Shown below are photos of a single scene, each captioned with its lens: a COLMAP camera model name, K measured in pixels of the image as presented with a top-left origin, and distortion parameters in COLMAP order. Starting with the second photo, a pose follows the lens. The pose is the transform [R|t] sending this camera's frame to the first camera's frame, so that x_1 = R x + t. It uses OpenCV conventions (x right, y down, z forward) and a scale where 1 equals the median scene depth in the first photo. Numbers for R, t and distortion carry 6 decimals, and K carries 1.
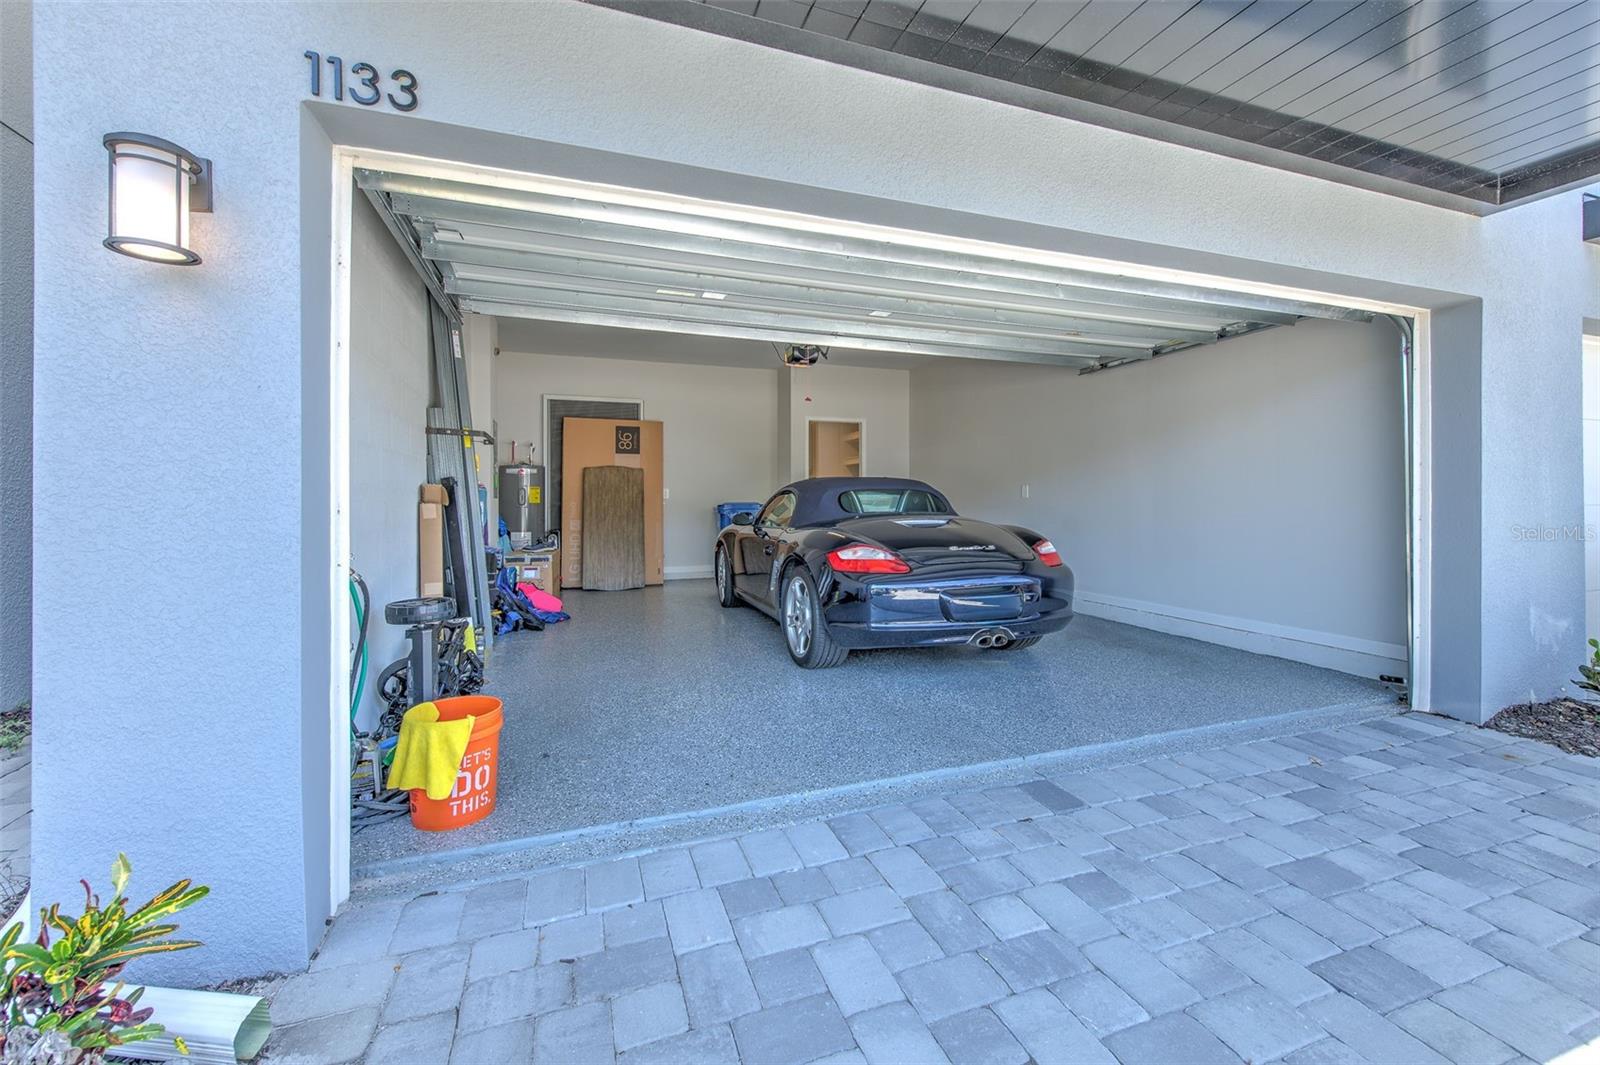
lens RADIAL K [[648.7, 0, 798.1], [0, 648.7, 494.2], [0, 0, 1]] dist [-0.000285, -0.000082]
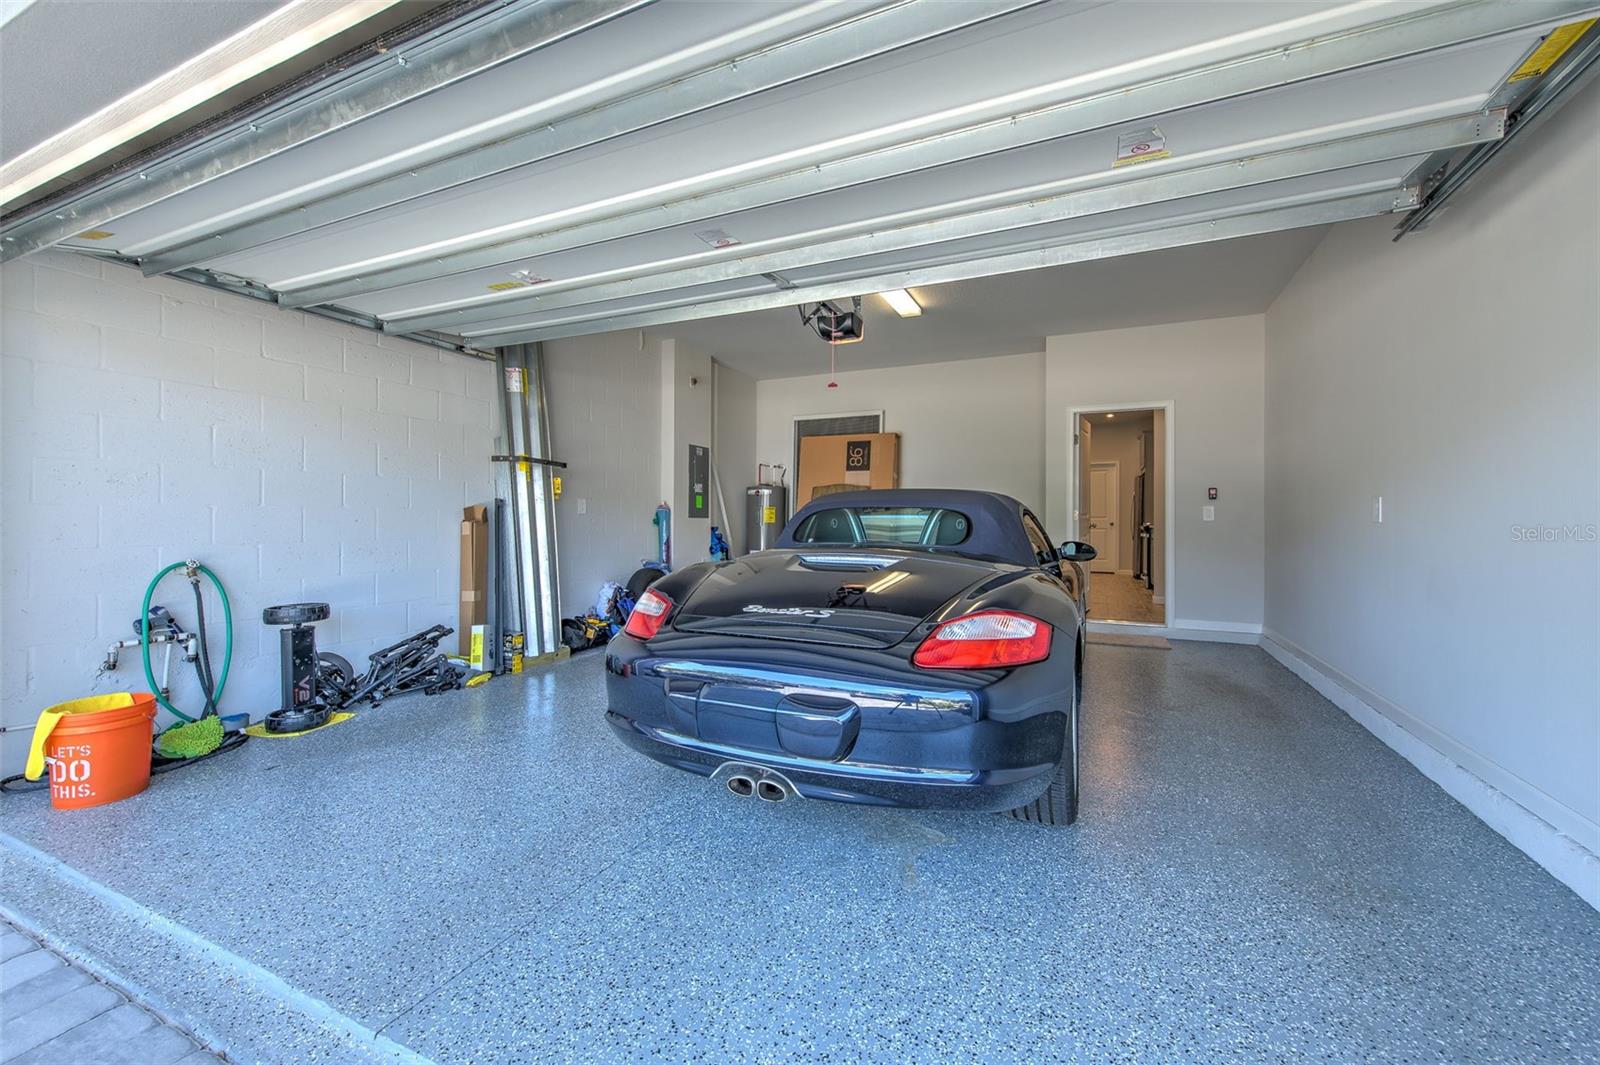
lens RADIAL K [[635.6, 0, 799.9], [0, 635.6, 513.0], [0, 0, 1]] dist [0.012139, -0.003896]
pose [[0.715952, 0.001019, -0.698149, 0.422264], [-0.002492, 0.999996, -0.001095, -0.000682], [0.698146, 0.002524, 0.715951, 0.395104]]
